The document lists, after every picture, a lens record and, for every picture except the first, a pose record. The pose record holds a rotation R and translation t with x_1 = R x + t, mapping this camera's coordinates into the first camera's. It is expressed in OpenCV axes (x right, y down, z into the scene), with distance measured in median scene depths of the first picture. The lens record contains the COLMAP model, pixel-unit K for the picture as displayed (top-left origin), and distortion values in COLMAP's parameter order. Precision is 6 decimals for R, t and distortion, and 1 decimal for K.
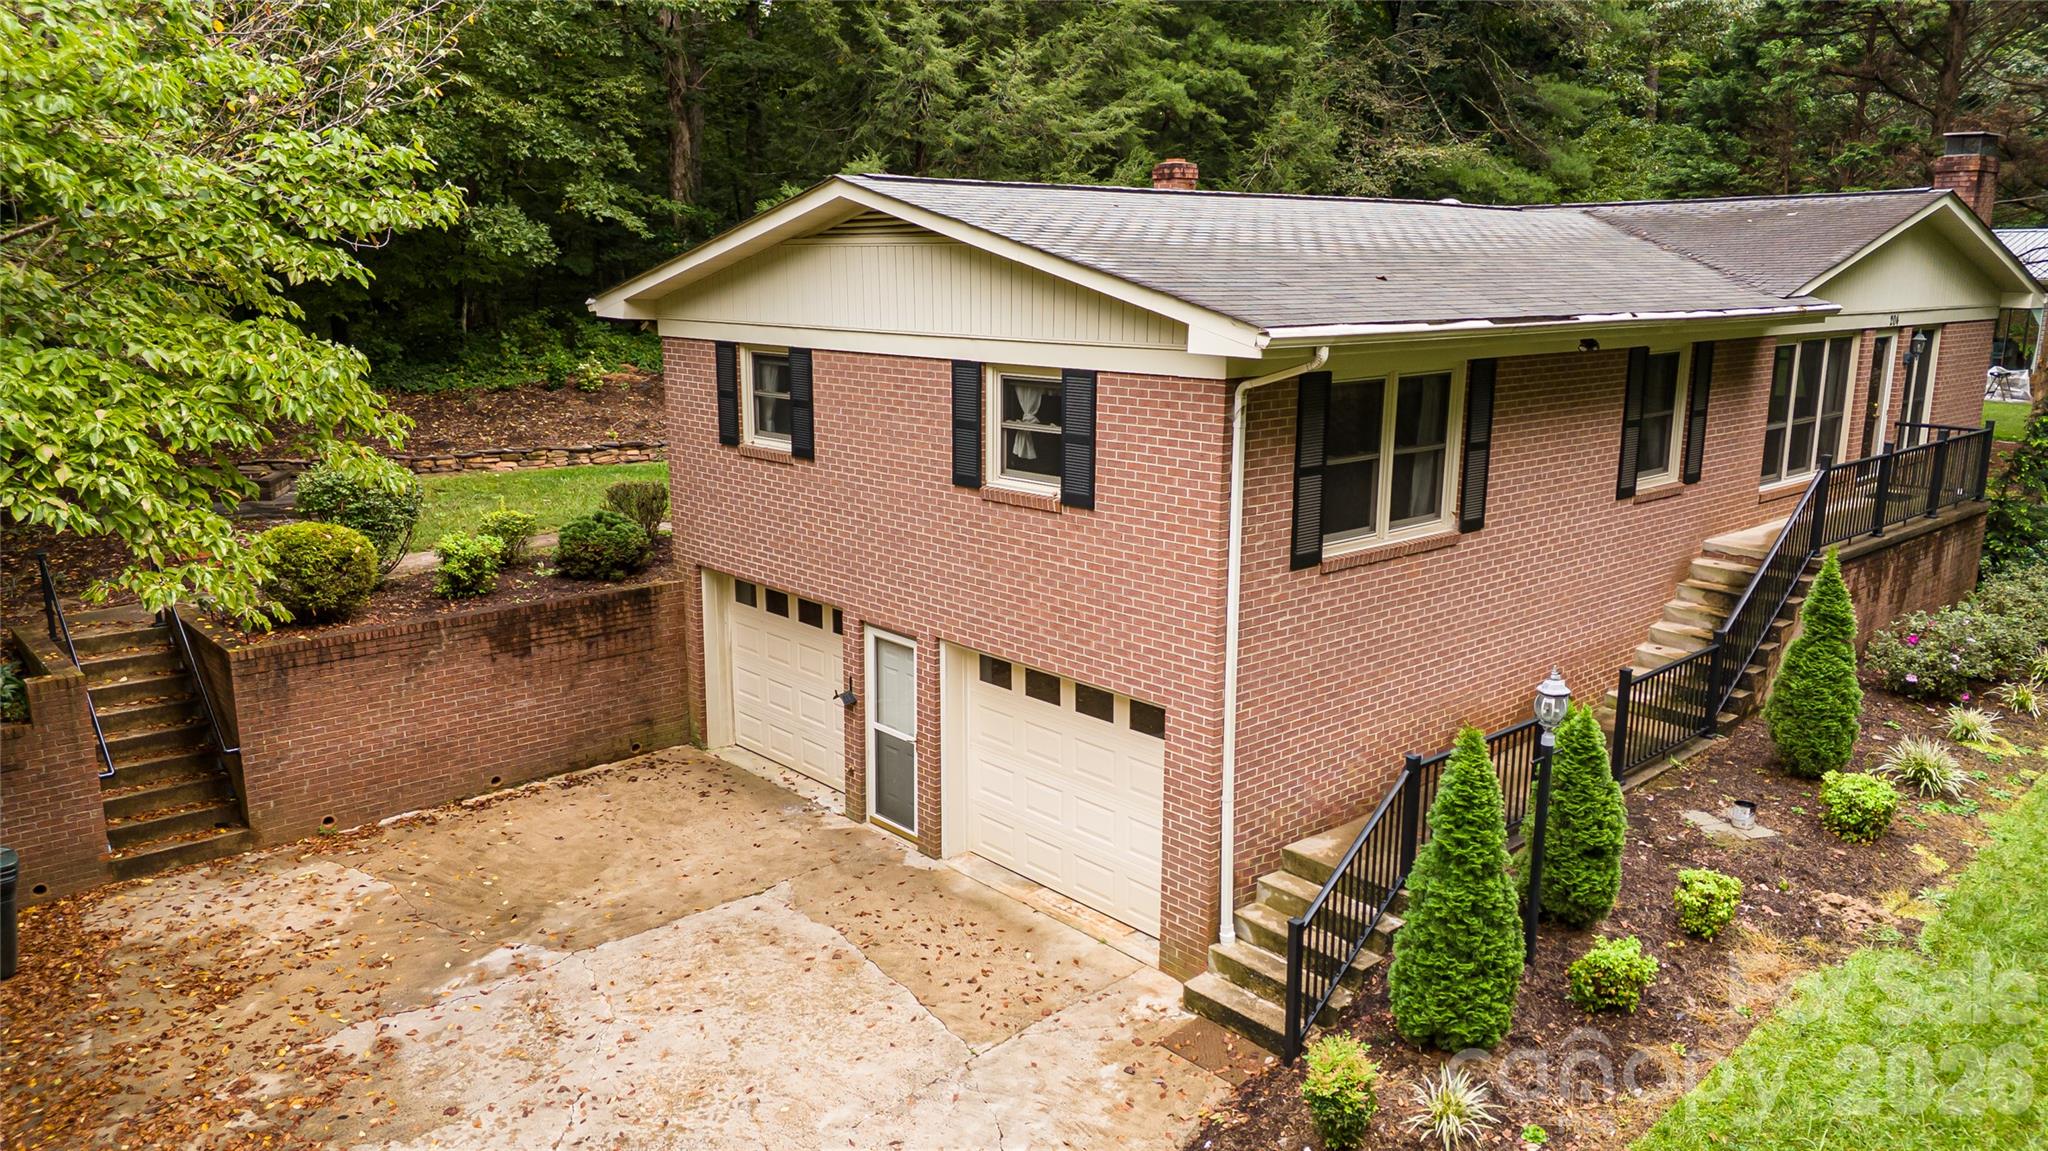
lens RADIAL K [[1419.2, 0, 1024.0], [0, 1419.2, 575.5], [0, 0, 1]] dist [0.074502, -0.074416]
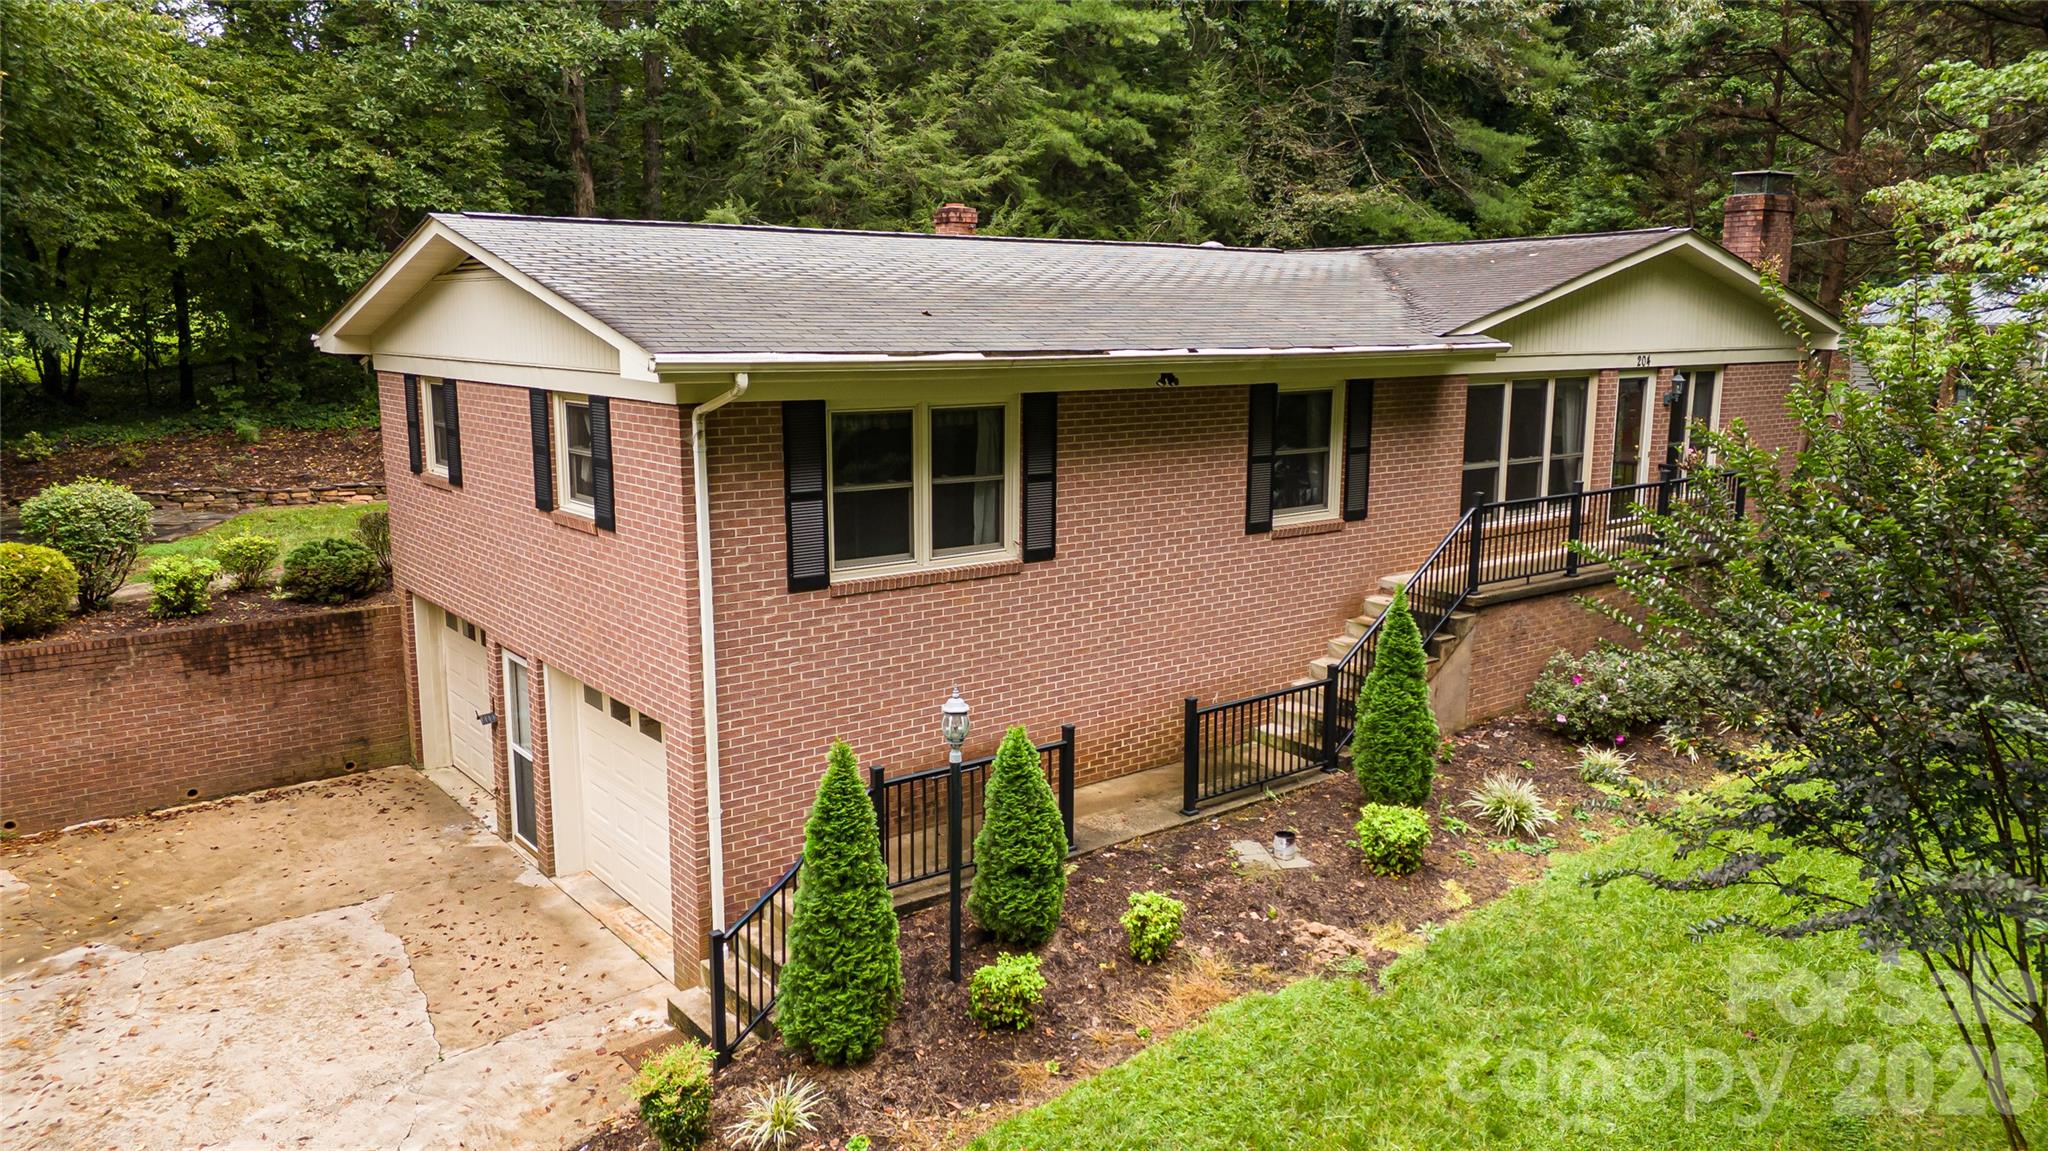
lens RADIAL K [[1419.2, 0, 1024.0], [0, 1419.2, 575.5], [0, 0, 1]] dist [0.074502, -0.074416]
pose [[0.997186, 0.012000, -0.074001, 0.319650], [-0.014532, 0.999324, -0.033775, 0.011866], [0.073546, 0.034755, 0.996686, -0.007397]]
